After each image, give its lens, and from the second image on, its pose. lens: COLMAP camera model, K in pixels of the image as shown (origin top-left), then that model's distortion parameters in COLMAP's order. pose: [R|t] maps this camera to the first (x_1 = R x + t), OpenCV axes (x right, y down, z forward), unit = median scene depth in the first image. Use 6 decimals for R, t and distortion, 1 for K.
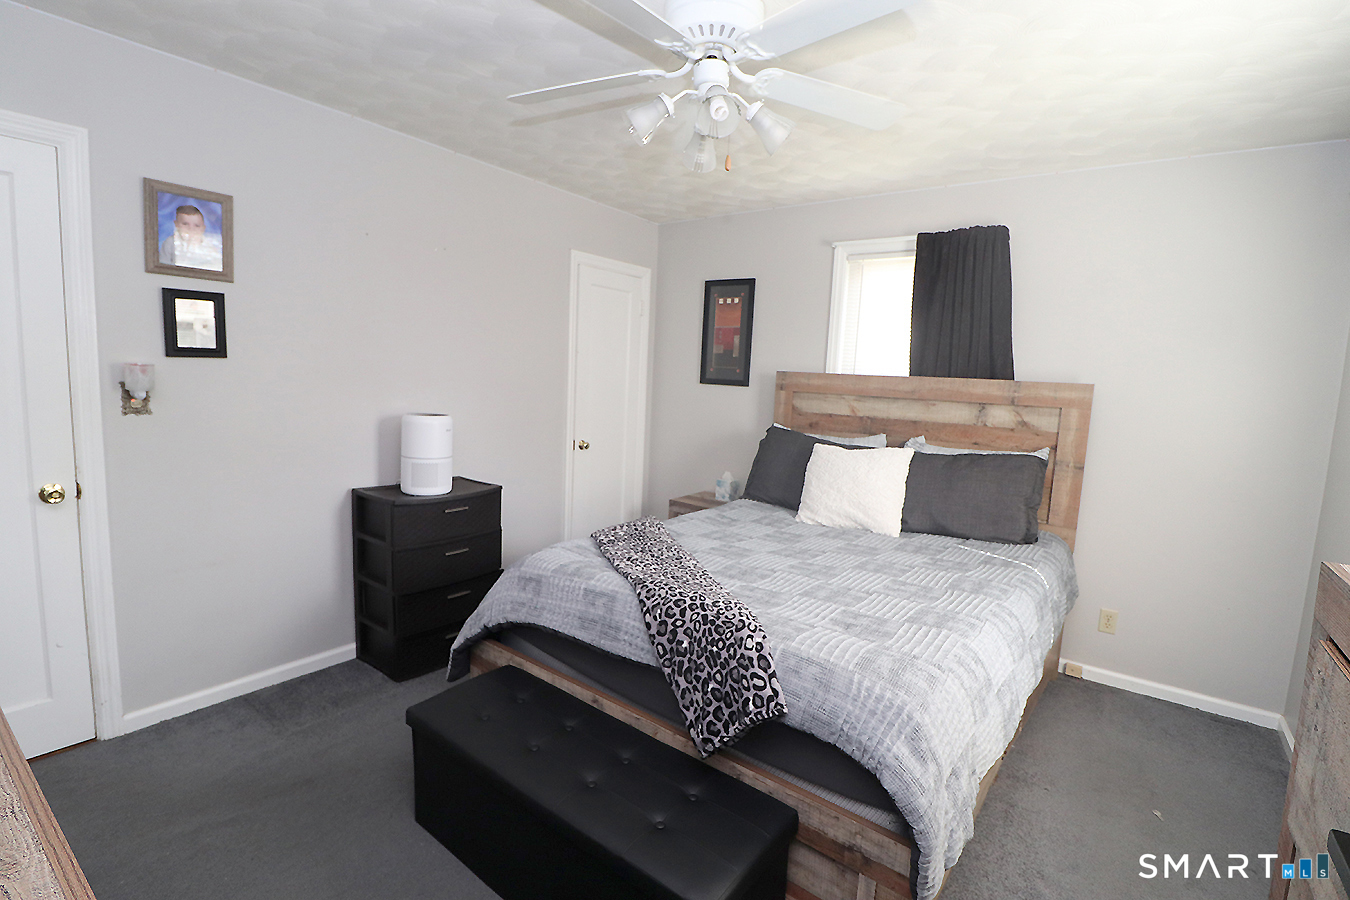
lens RADIAL K [[627.9, 0, 683.0], [0, 627.9, 447.7], [0, 0, 1]] dist [-0.001058, -0.012794]
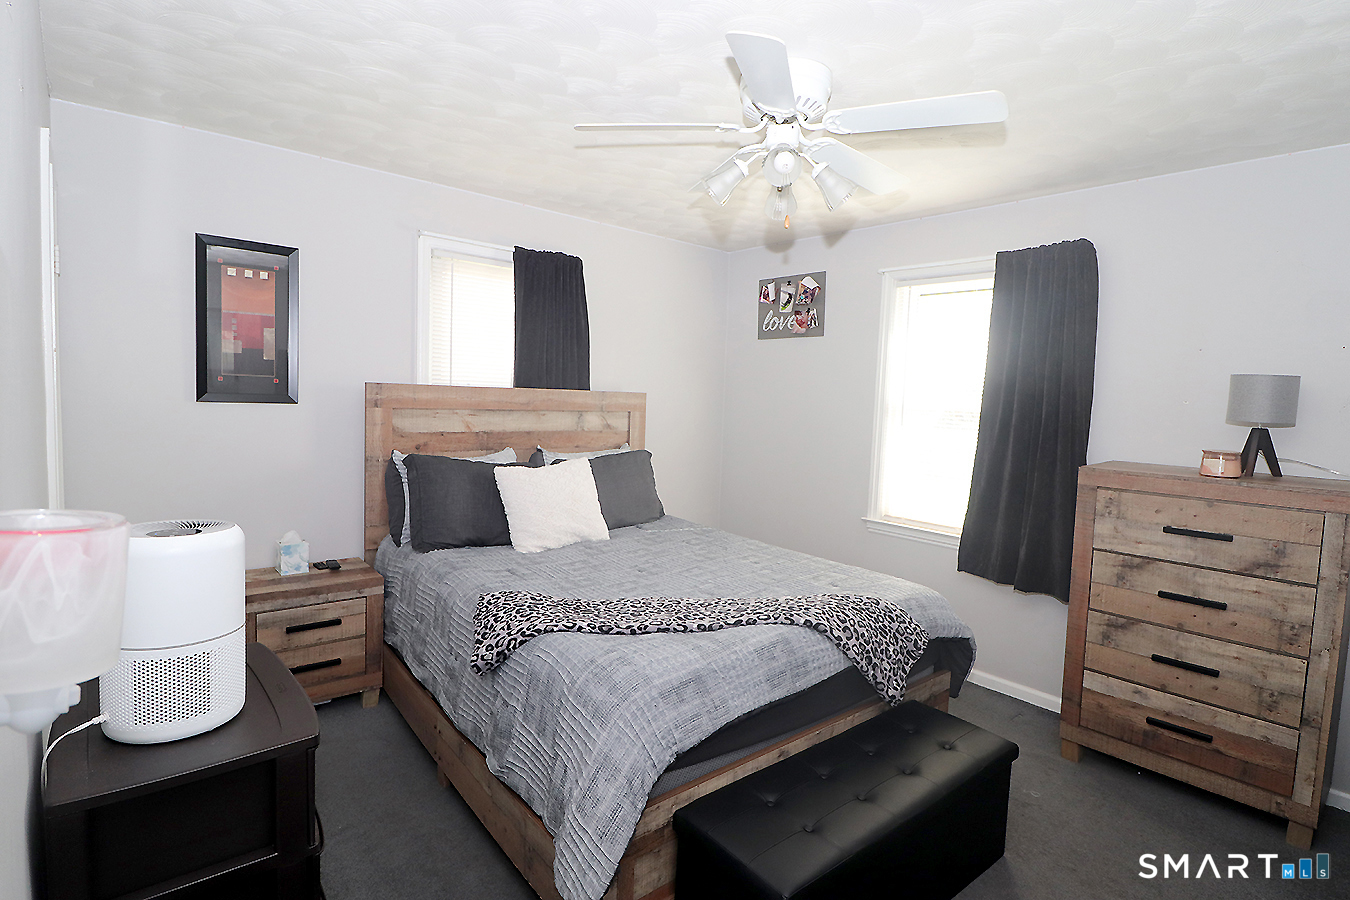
lens RADIAL K [[685.6, 0, 674.0], [0, 685.6, 440.6], [0, 0, 1]] dist [0.019462, 0.000147]
pose [[0.219578, -0.106406, 0.969775, -0.674773], [0.088554, 0.992105, 0.088806, -0.107492], [-0.971568, 0.066377, 0.227267, 0.520200]]
